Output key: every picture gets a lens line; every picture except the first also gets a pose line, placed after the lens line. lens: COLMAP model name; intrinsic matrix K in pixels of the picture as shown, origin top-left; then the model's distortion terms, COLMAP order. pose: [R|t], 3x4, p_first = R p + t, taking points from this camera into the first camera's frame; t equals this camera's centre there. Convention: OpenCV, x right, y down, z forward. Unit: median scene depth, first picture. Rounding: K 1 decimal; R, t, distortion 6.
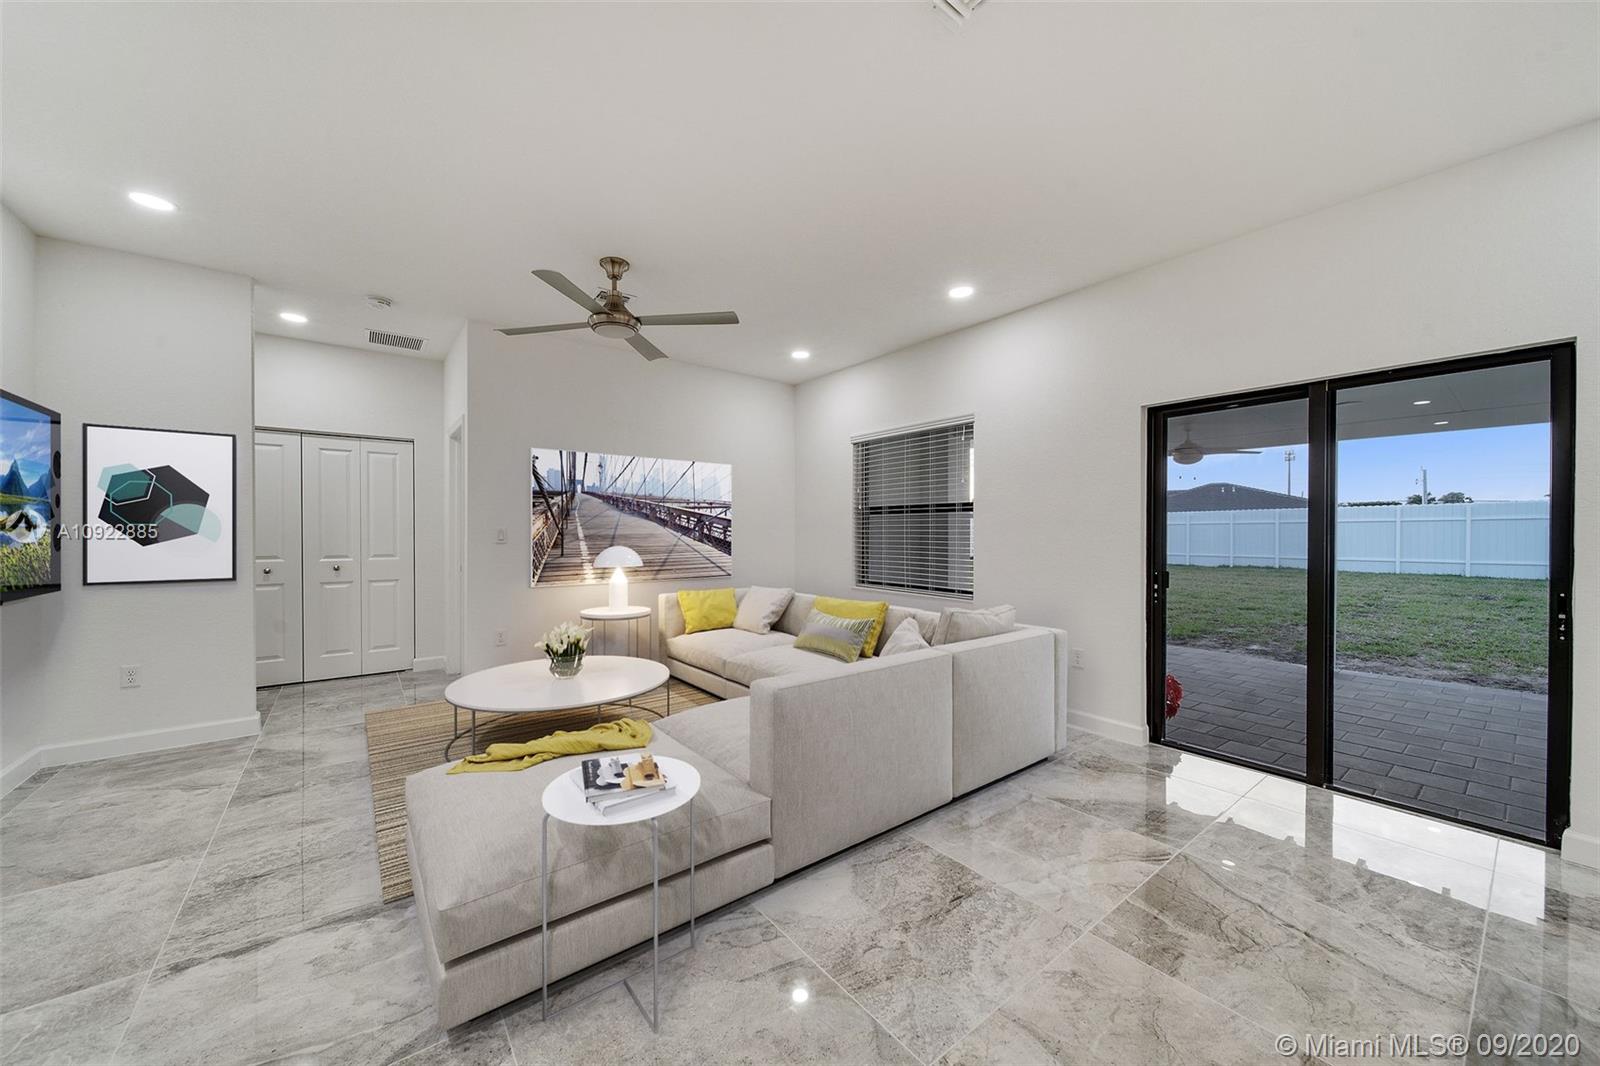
lens RADIAL K [[576.4, 0, 793.3], [0, 576.4, 532.2], [0, 0, 1]] dist [0.000237, -0.000177]
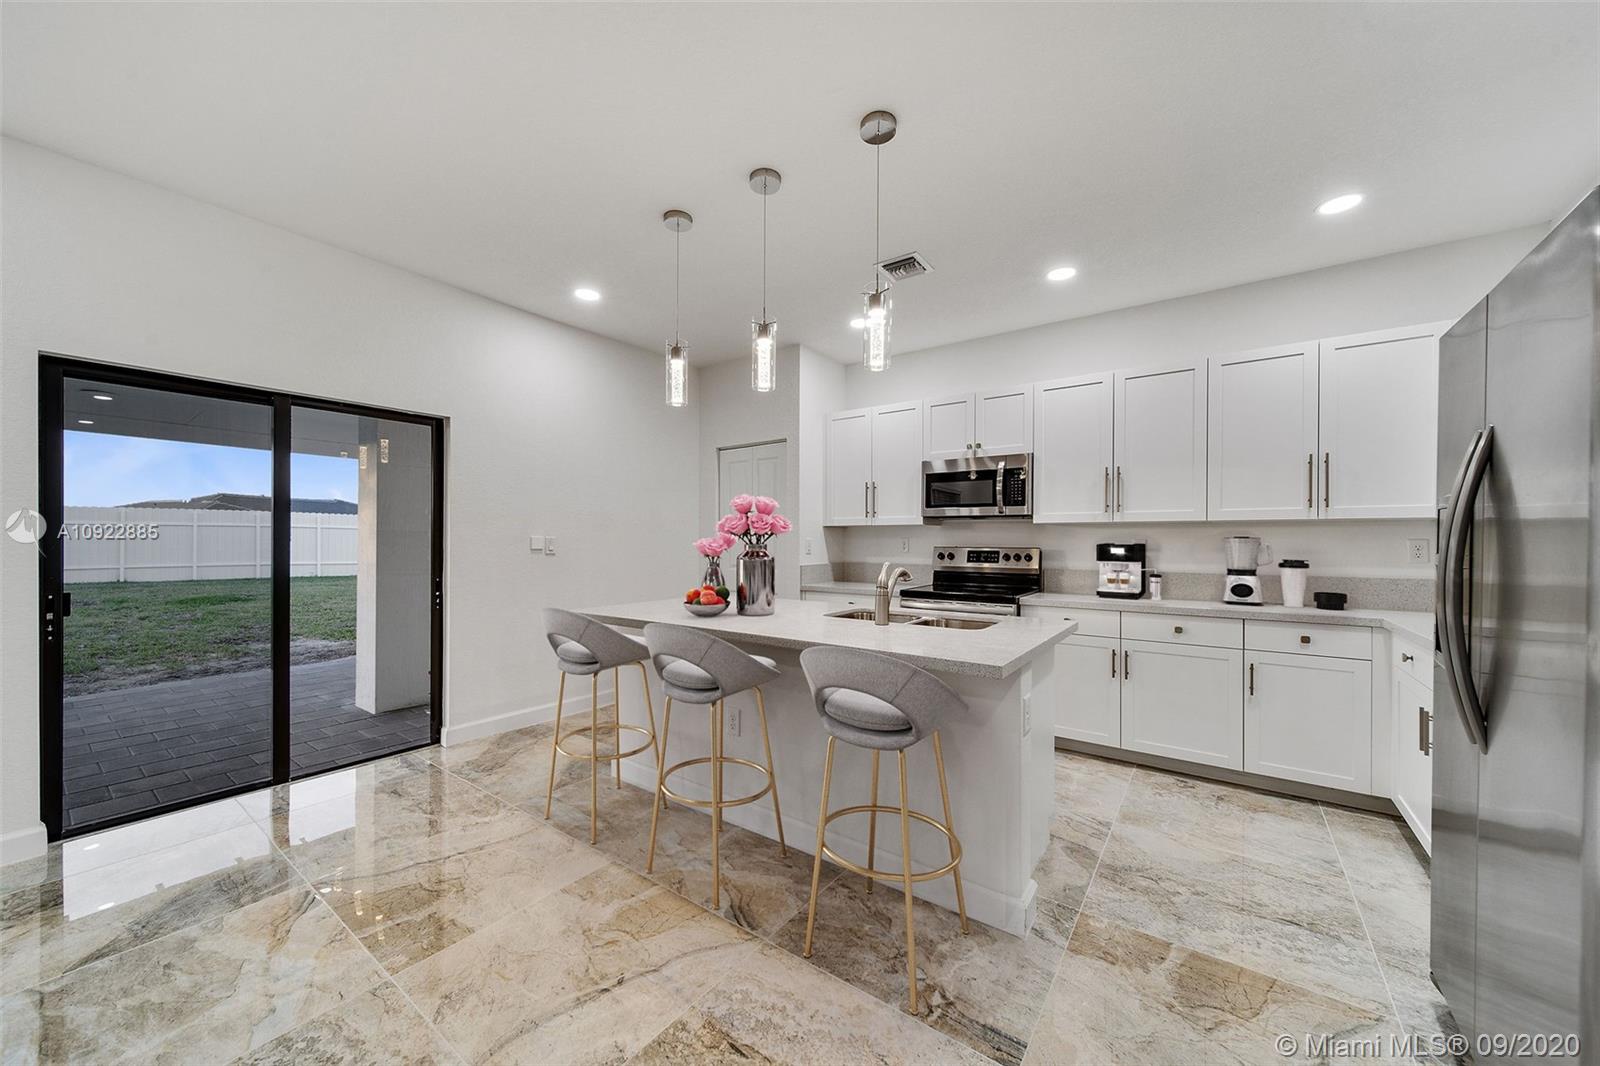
lens RADIAL K [[576.4, 0, 797.2], [0, 576.4, 535.5], [0, 0, 1]] dist [0.000237, -0.000177]
pose [[-0.279726, 0.007040, 0.960054, -0.344200], [-0.005206, 0.999947, -0.008849, -0.001193], [-0.960066, -0.007474, -0.279675, 0.401121]]
